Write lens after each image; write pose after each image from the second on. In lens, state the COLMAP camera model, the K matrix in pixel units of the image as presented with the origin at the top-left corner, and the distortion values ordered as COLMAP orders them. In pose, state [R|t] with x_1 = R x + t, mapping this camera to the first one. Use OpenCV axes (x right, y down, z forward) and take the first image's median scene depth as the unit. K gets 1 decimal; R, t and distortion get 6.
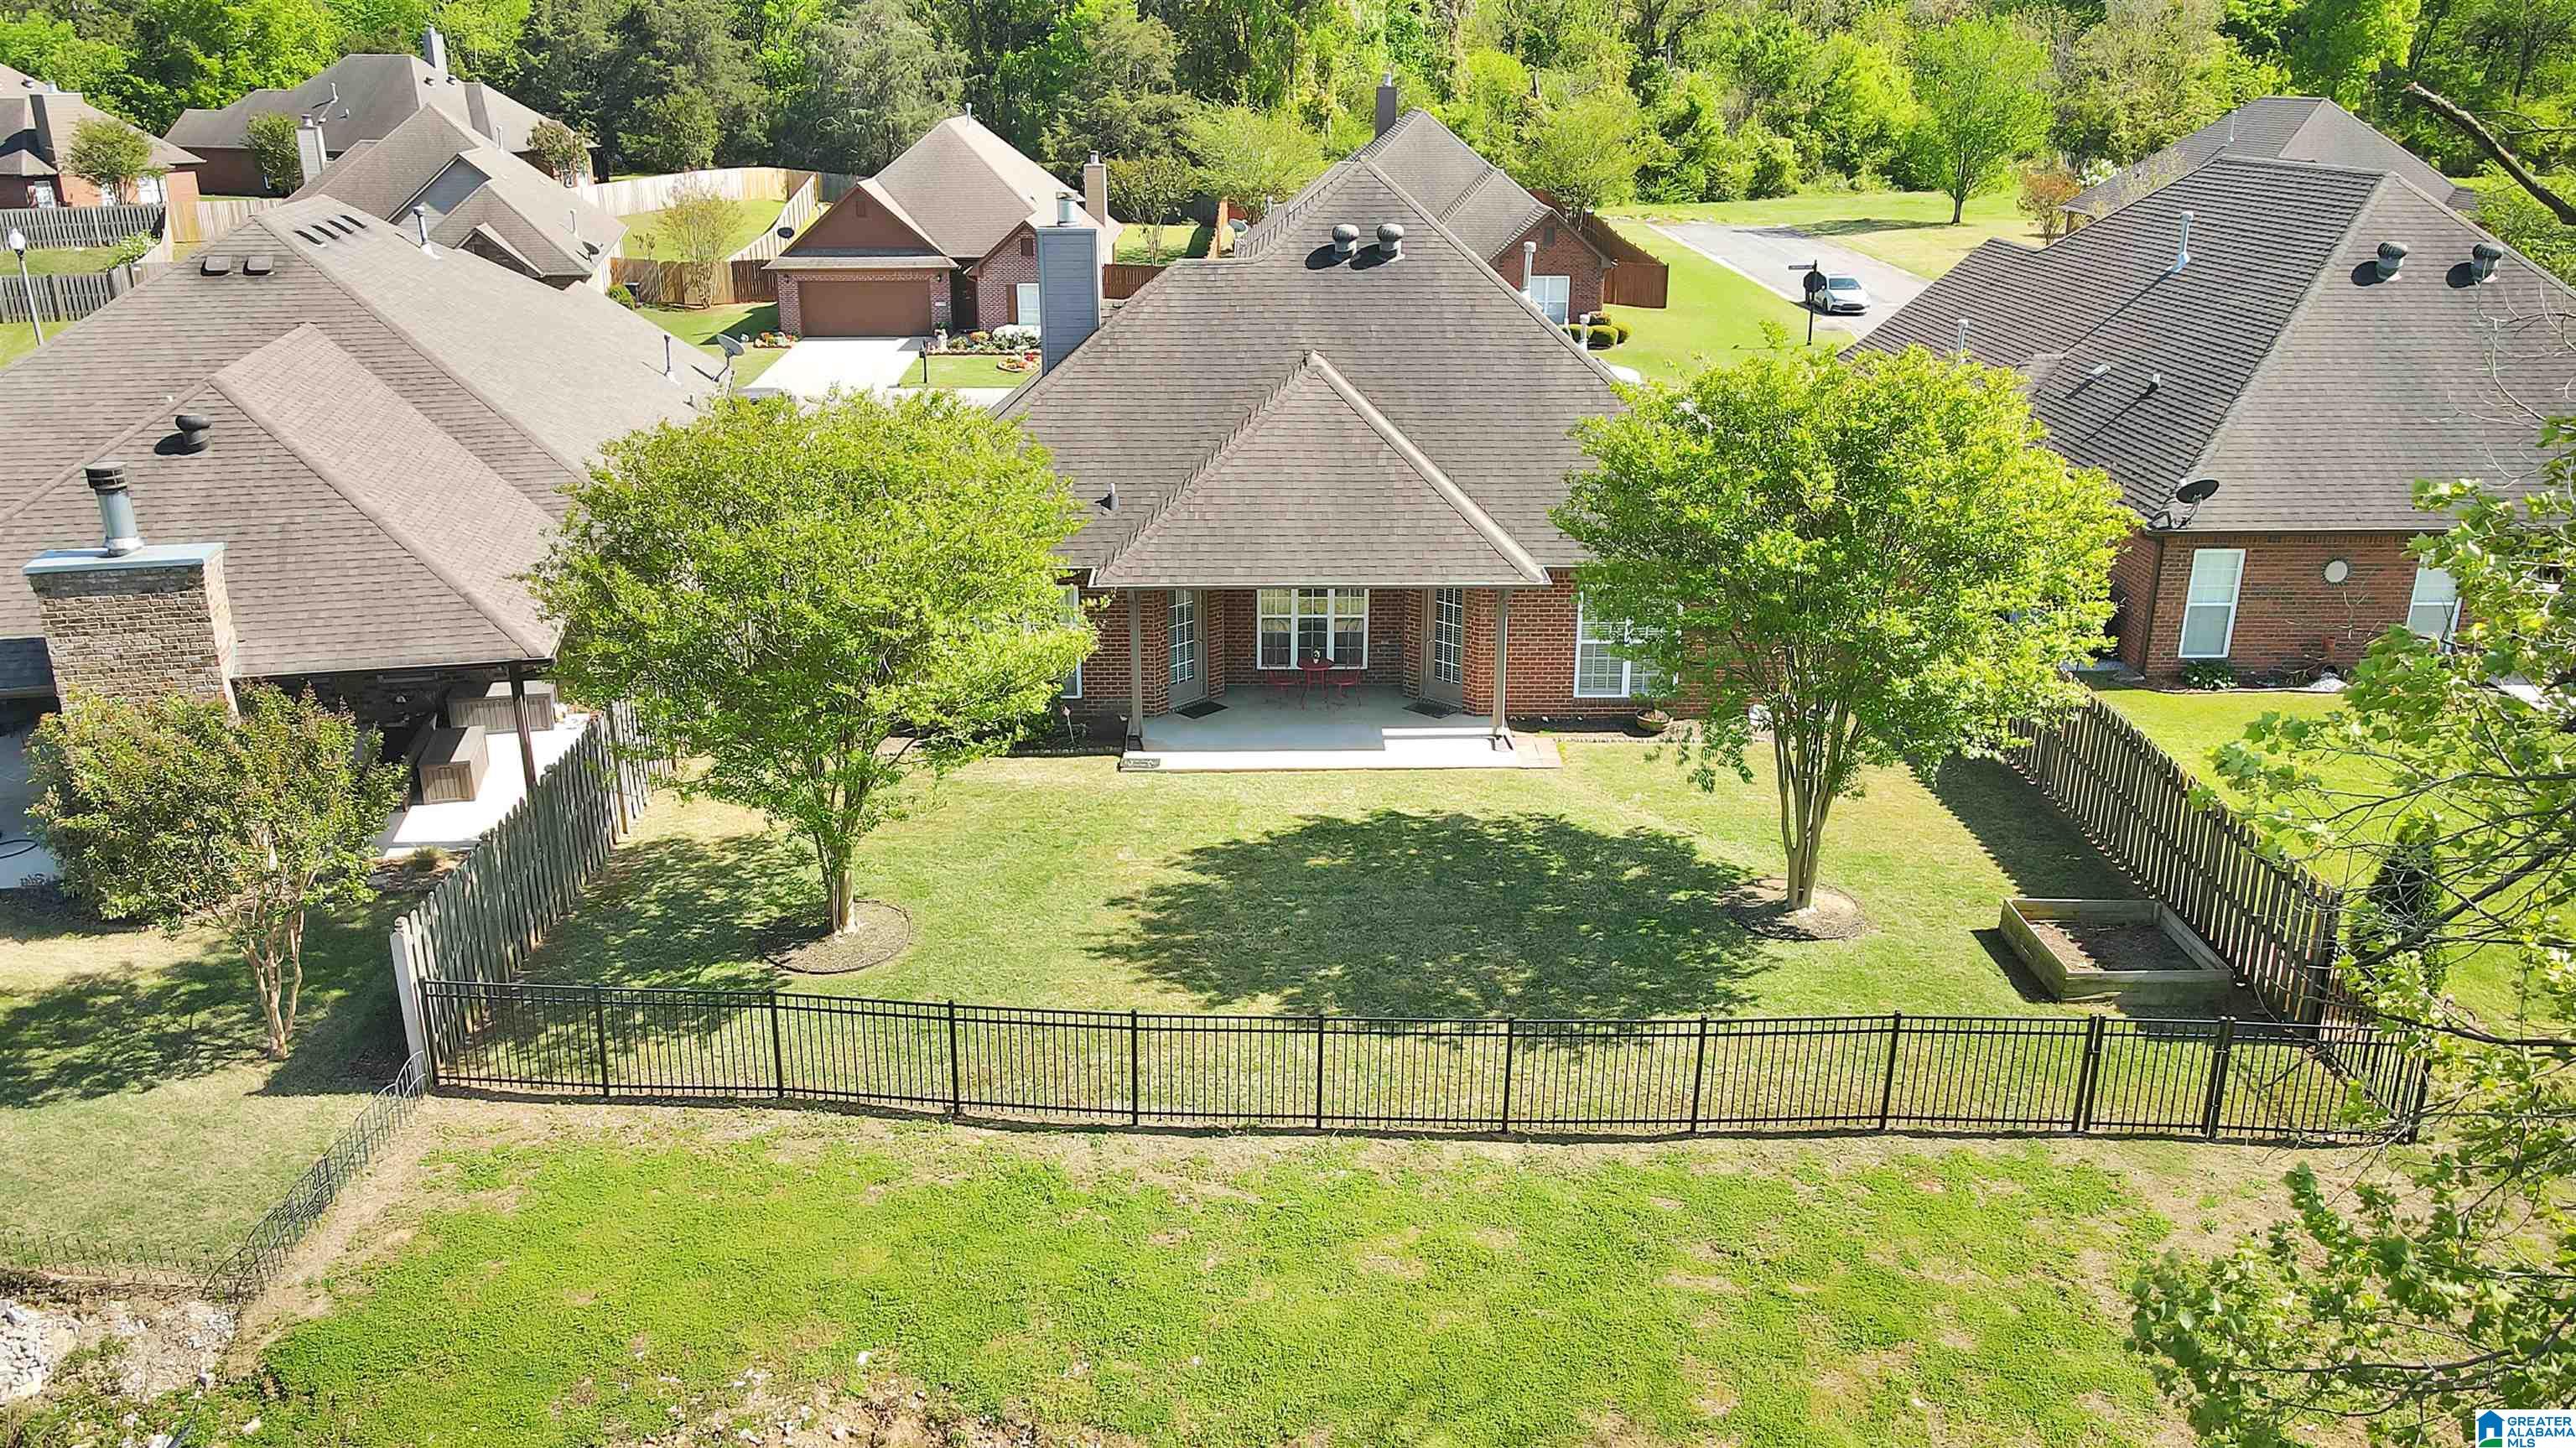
lens RADIAL K [[1882.7, 0, 1267.8], [0, 1882.7, 727.4], [0, 0, 1]] dist [0.029841, 0.002348]
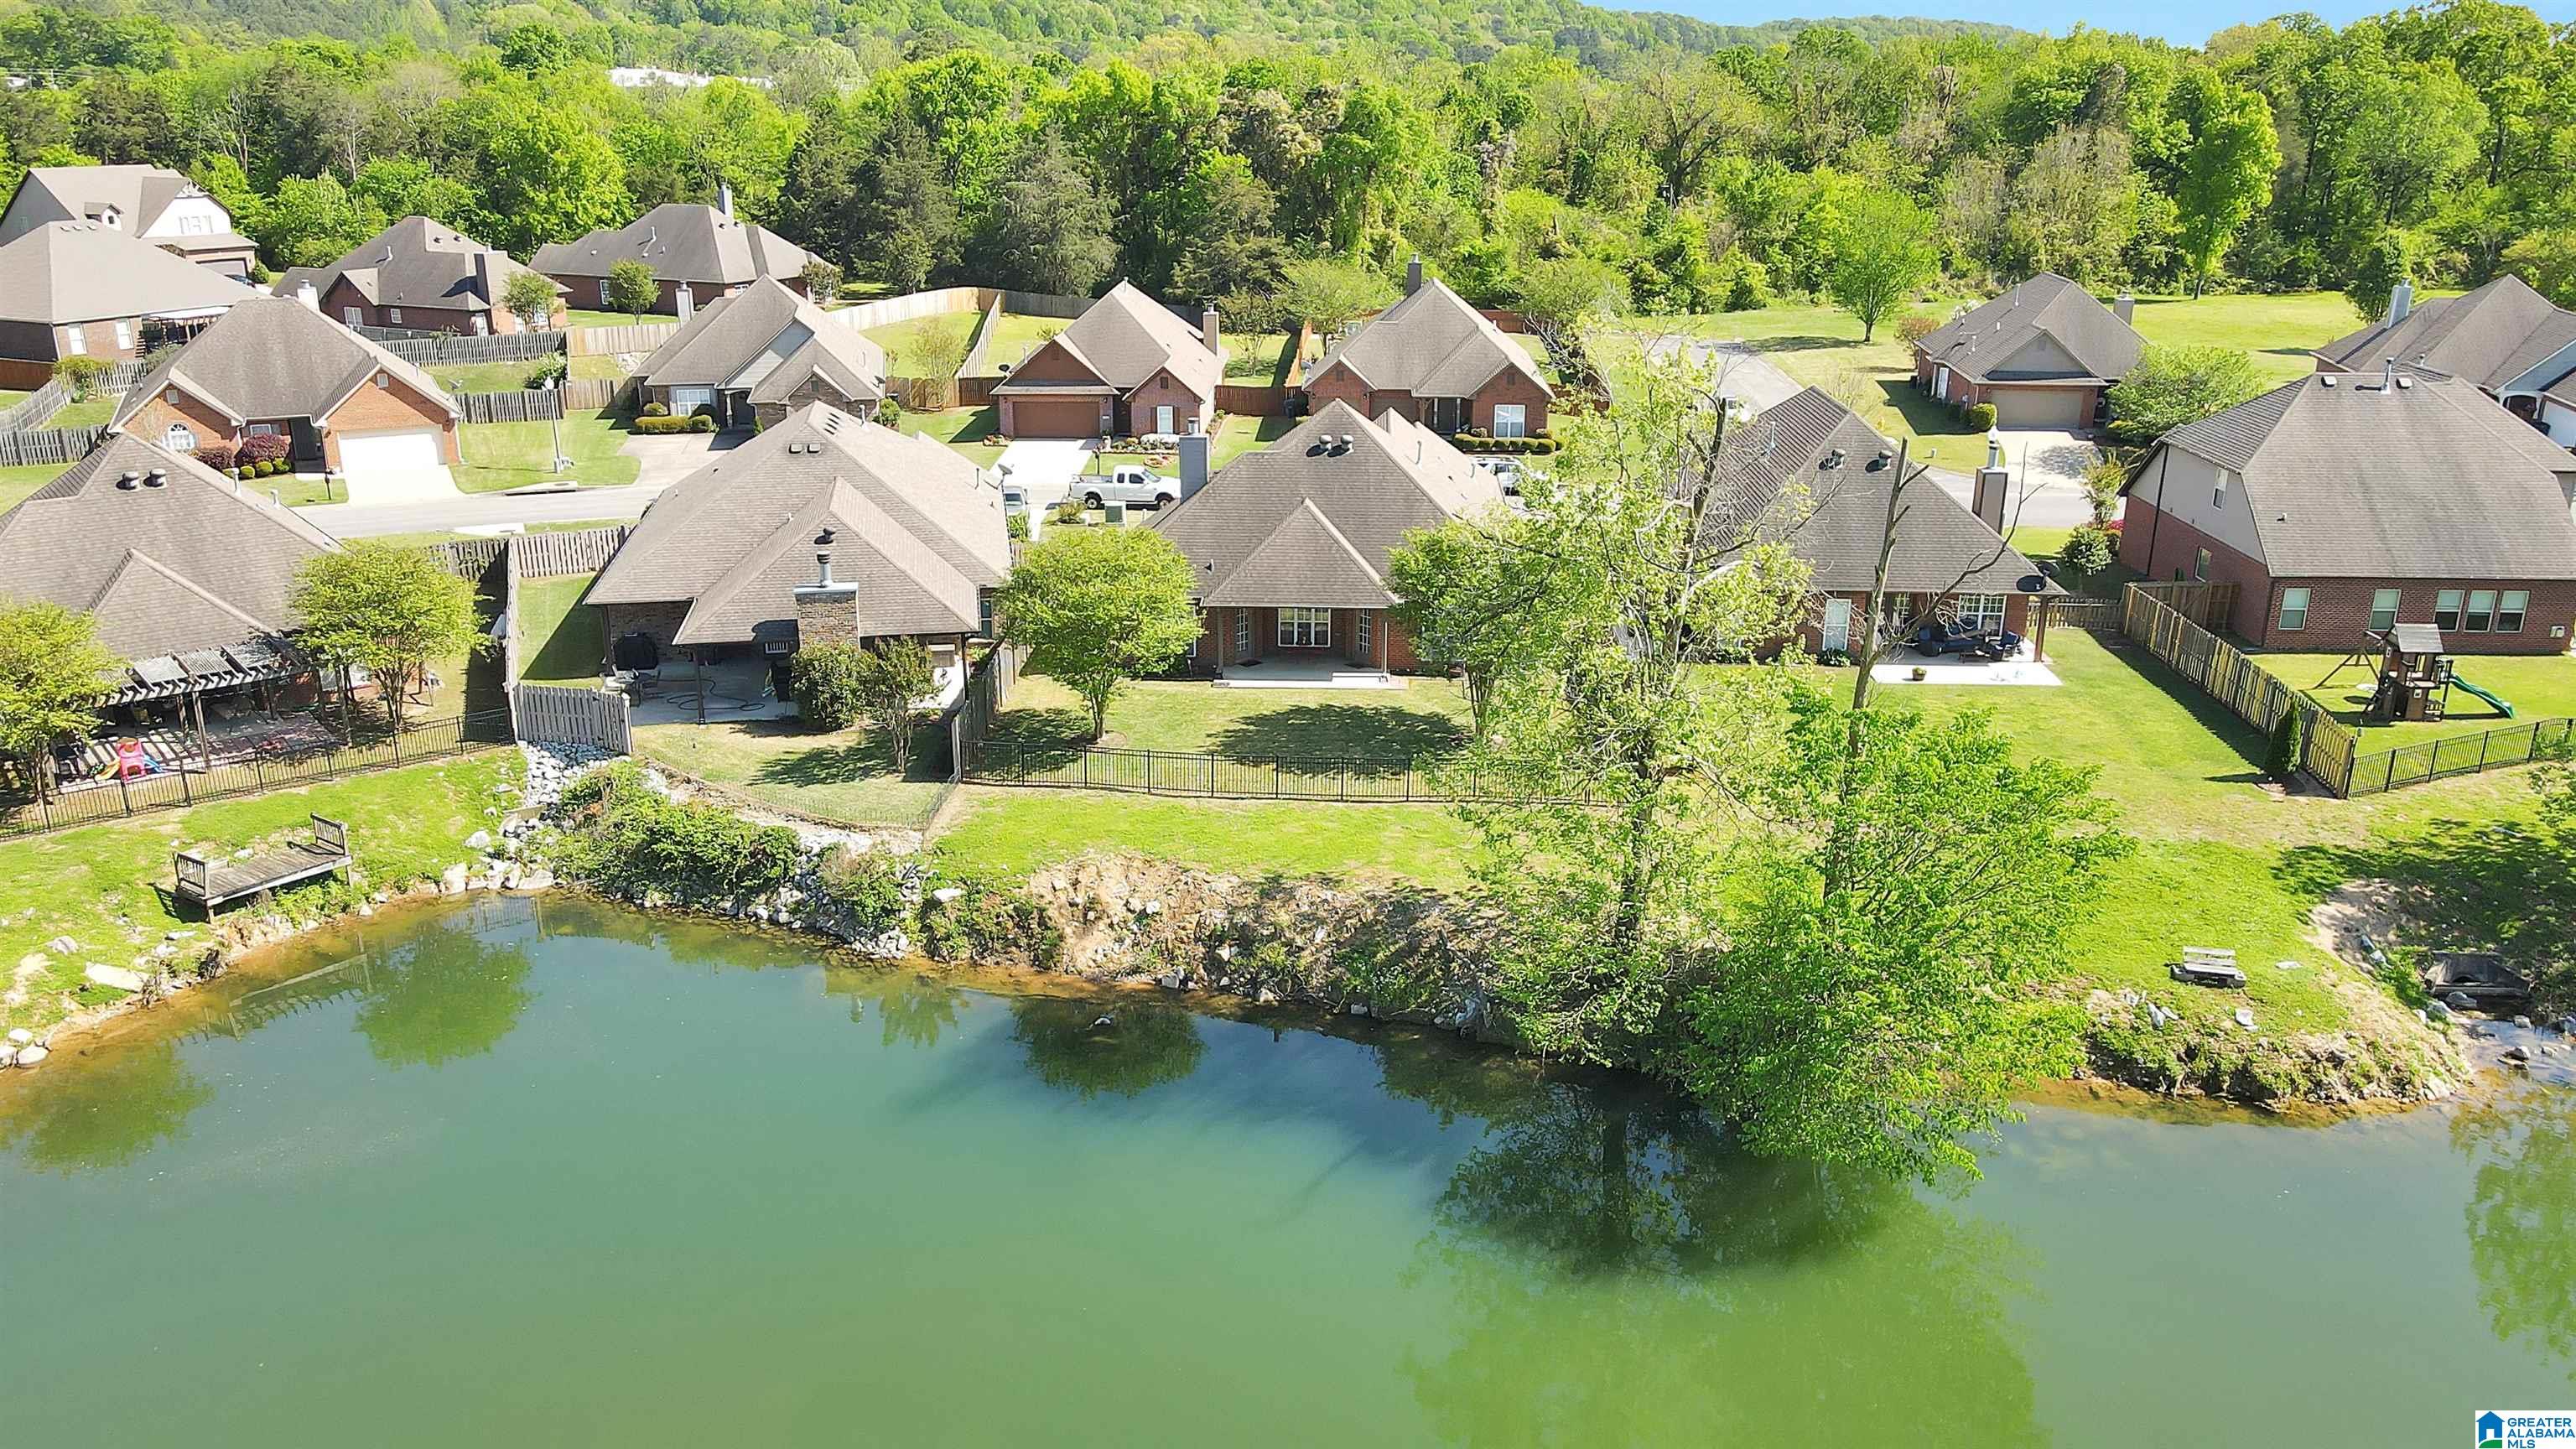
lens RADIAL K [[1894.1, 0, 1281.4], [0, 1894.1, 732.1], [0, 0, 1]] dist [0.007539, 0.012049]
pose [[0.998497, 0.020322, -0.050891, 0.048121], [-0.020890, 0.999725, -0.010661, 0.039358], [0.050660, 0.011708, 0.998647, -0.500458]]
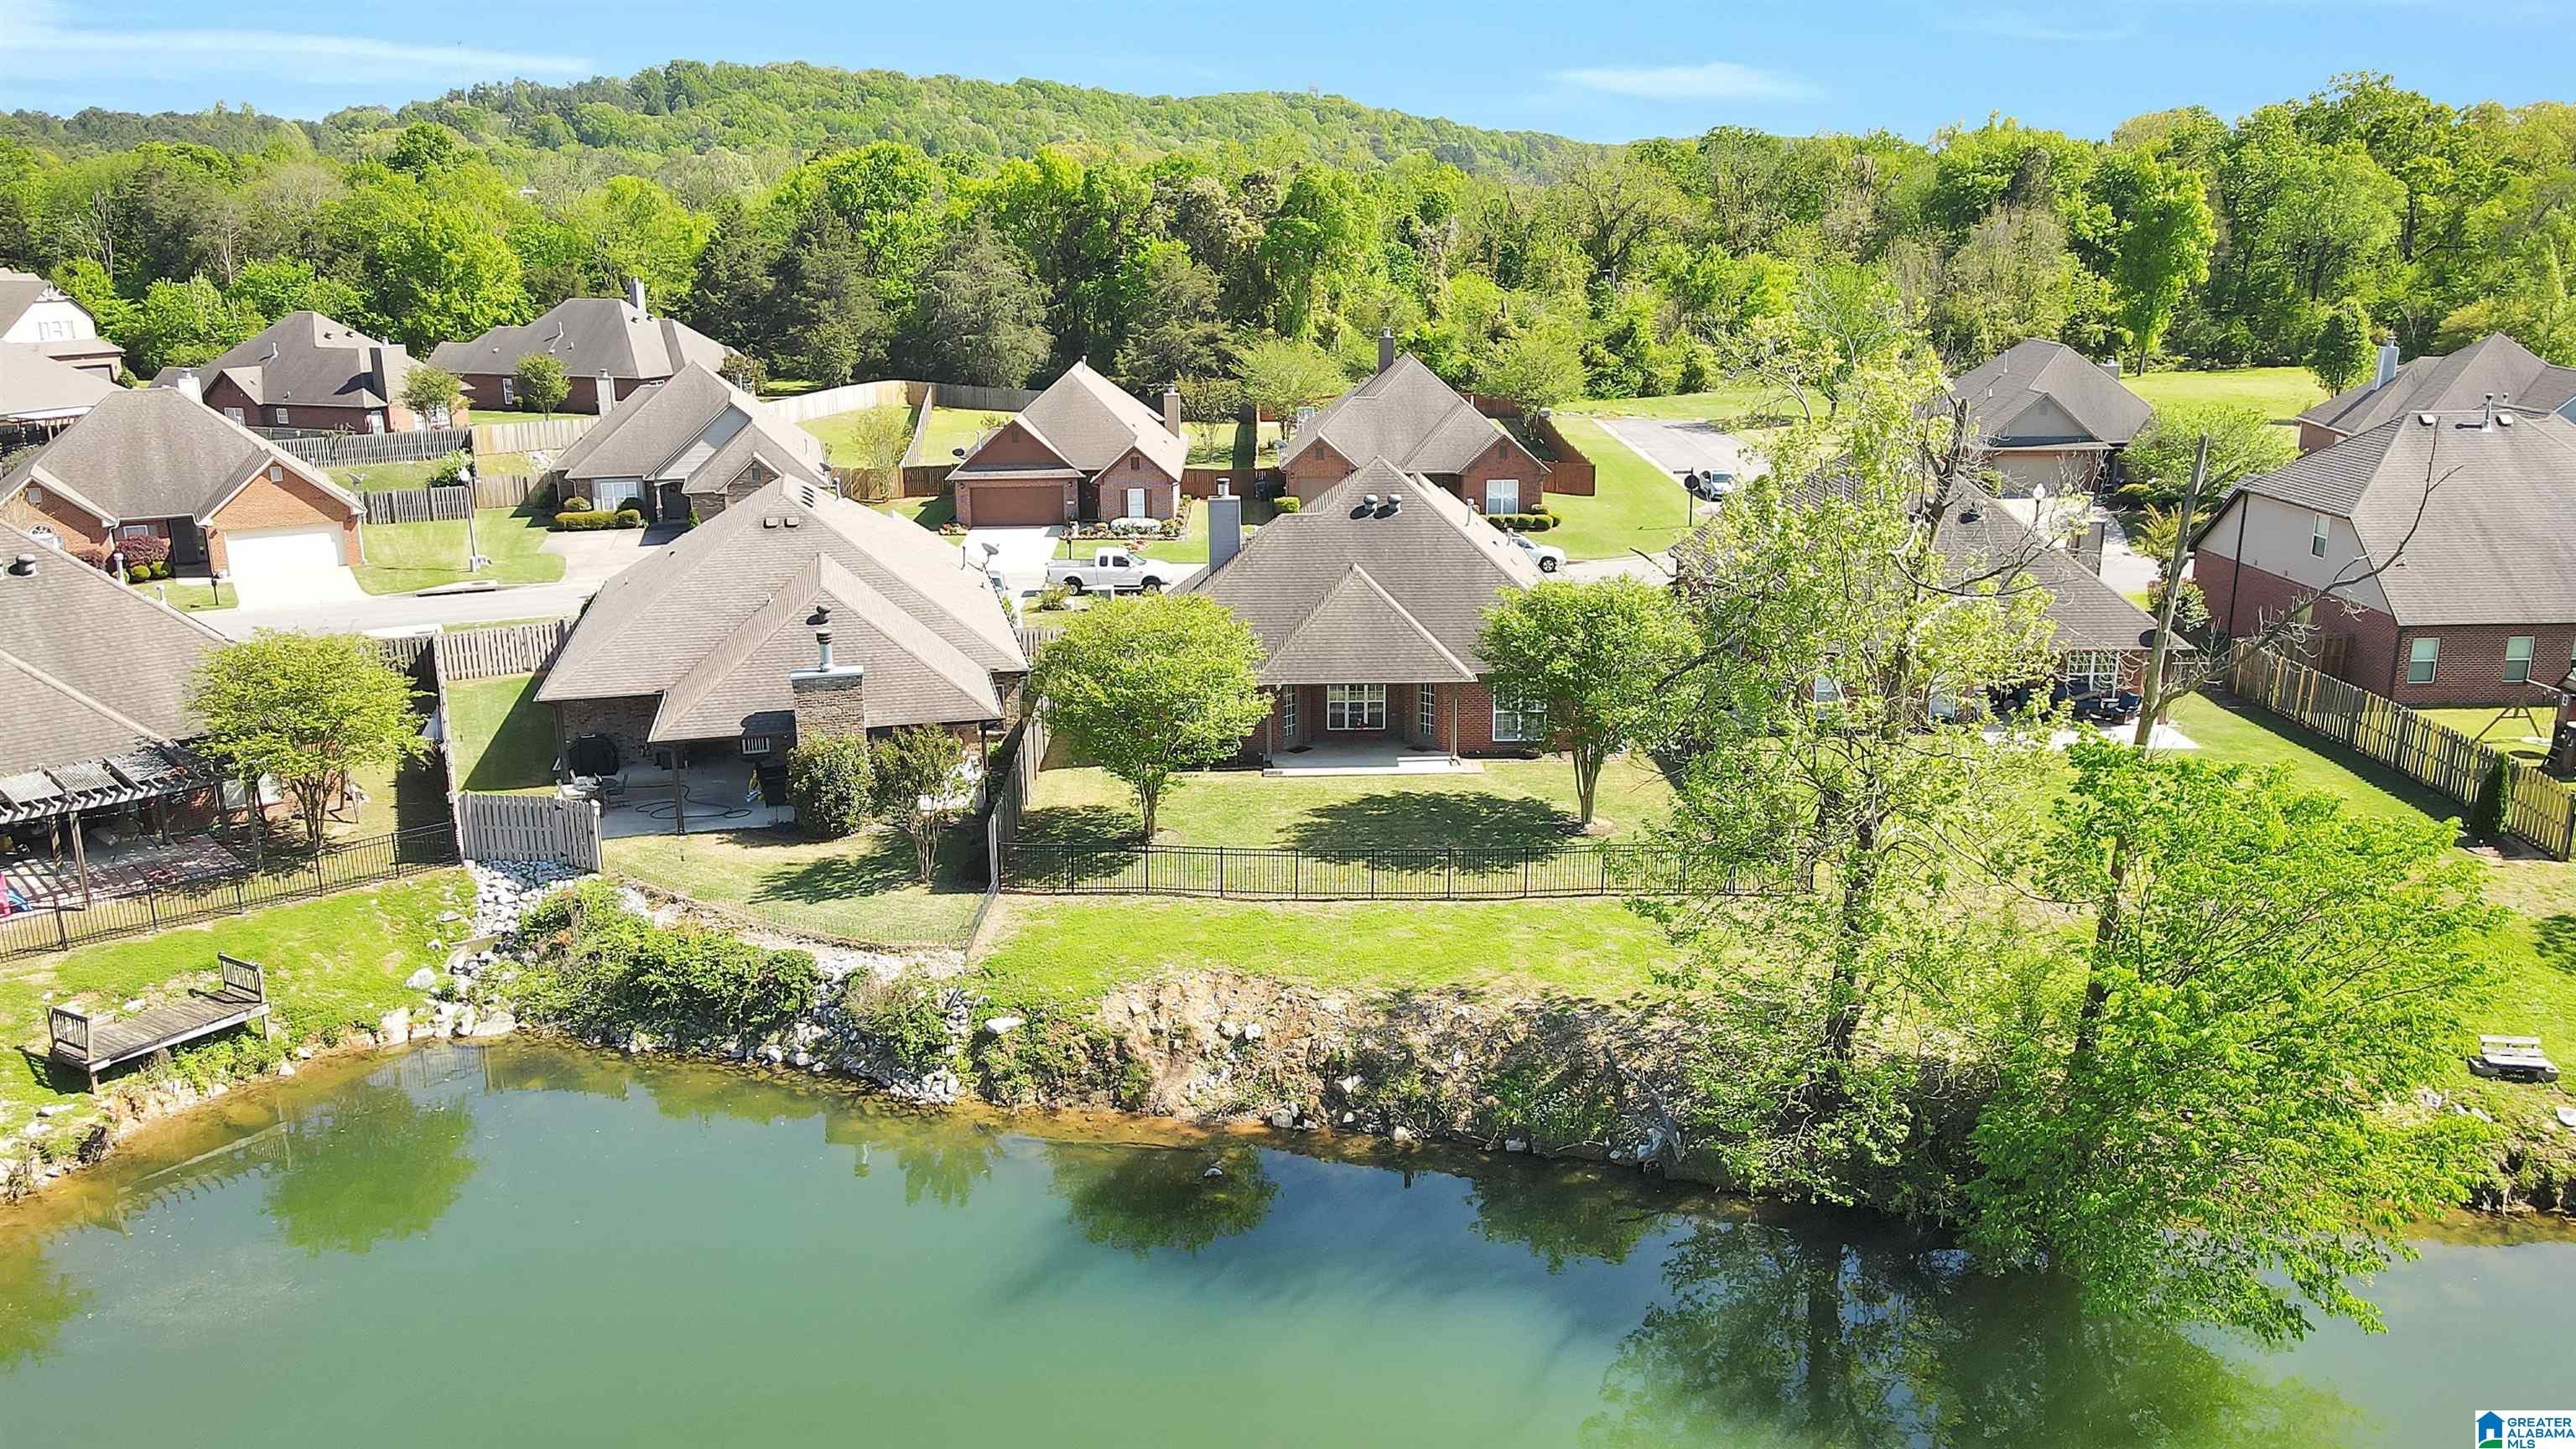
lens RADIAL K [[1894.1, 0, 1281.4], [0, 1894.1, 732.1], [0, 0, 1]] dist [0.007539, 0.012049]
pose [[0.999934, -0.009411, 0.006575, -0.028512], [0.009848, 0.997501, -0.069967, 0.046158], [-0.005900, 0.070027, 0.997528, -0.396774]]
